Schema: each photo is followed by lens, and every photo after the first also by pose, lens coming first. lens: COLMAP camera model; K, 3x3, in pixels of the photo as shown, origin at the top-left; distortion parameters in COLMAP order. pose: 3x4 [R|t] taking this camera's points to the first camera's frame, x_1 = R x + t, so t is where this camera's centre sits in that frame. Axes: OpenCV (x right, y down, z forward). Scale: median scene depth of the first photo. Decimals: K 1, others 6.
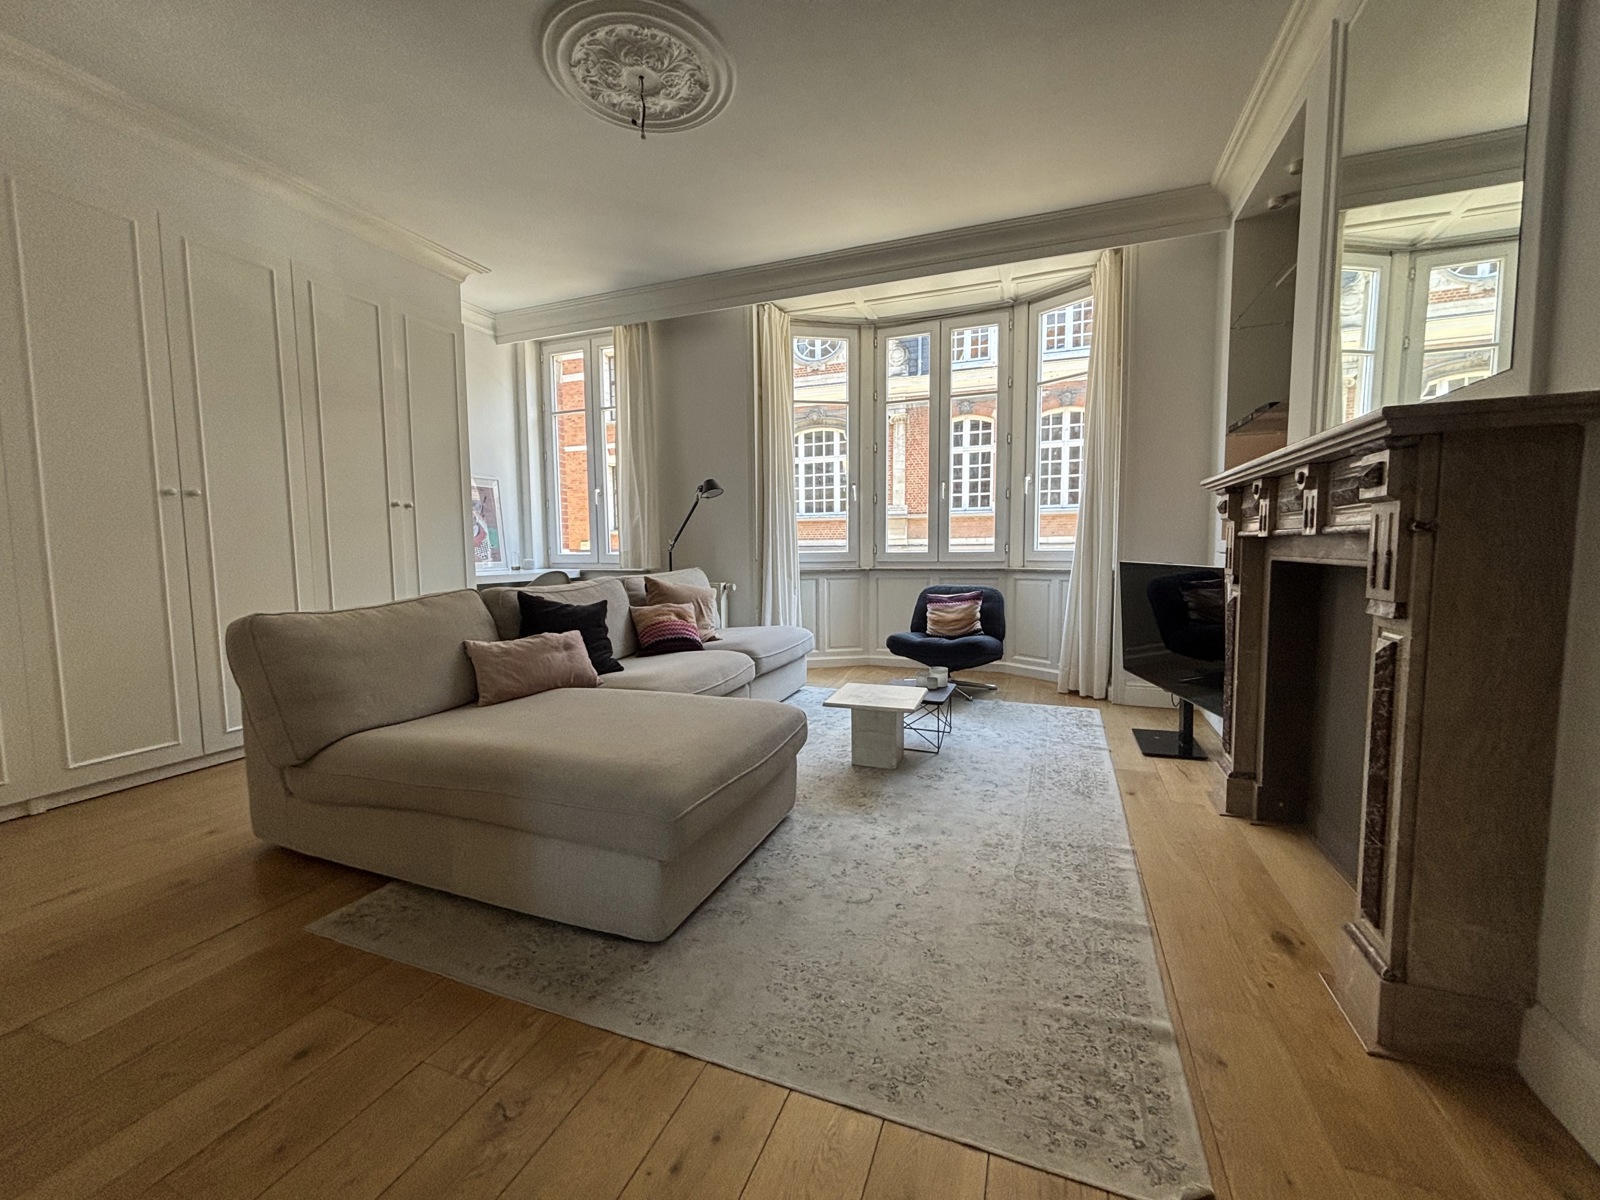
lens RADIAL K [[641.2, 0, 803.6], [0, 641.2, 604.1], [0, 0, 1]] dist [0.001618, -0.000272]
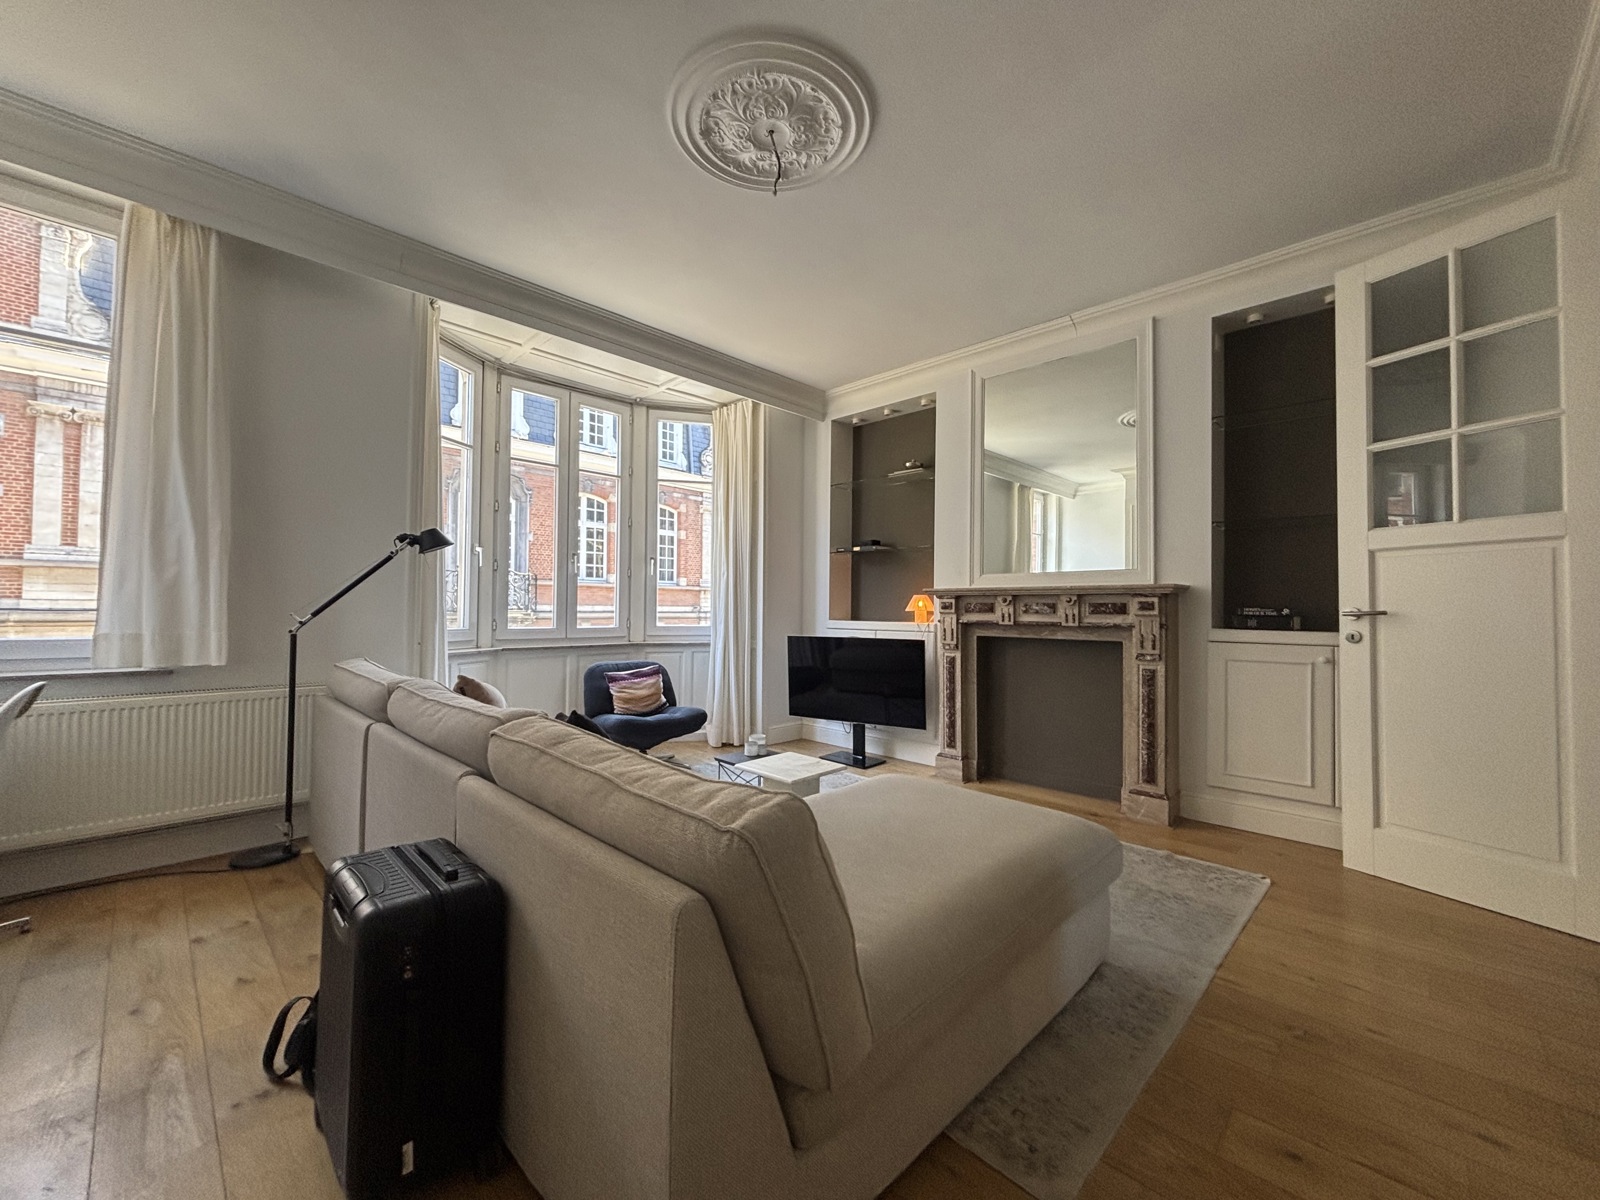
lens RADIAL K [[641.2, 0, 800.8], [0, 641.2, 599.5], [0, 0, 1]] dist [0.001618, -0.000272]
pose [[0.400176, 0.029715, 0.915956, -0.564954], [0.070434, 0.995521, -0.063069, -0.042835], [-0.913727, 0.089753, 0.396291, 0.341435]]
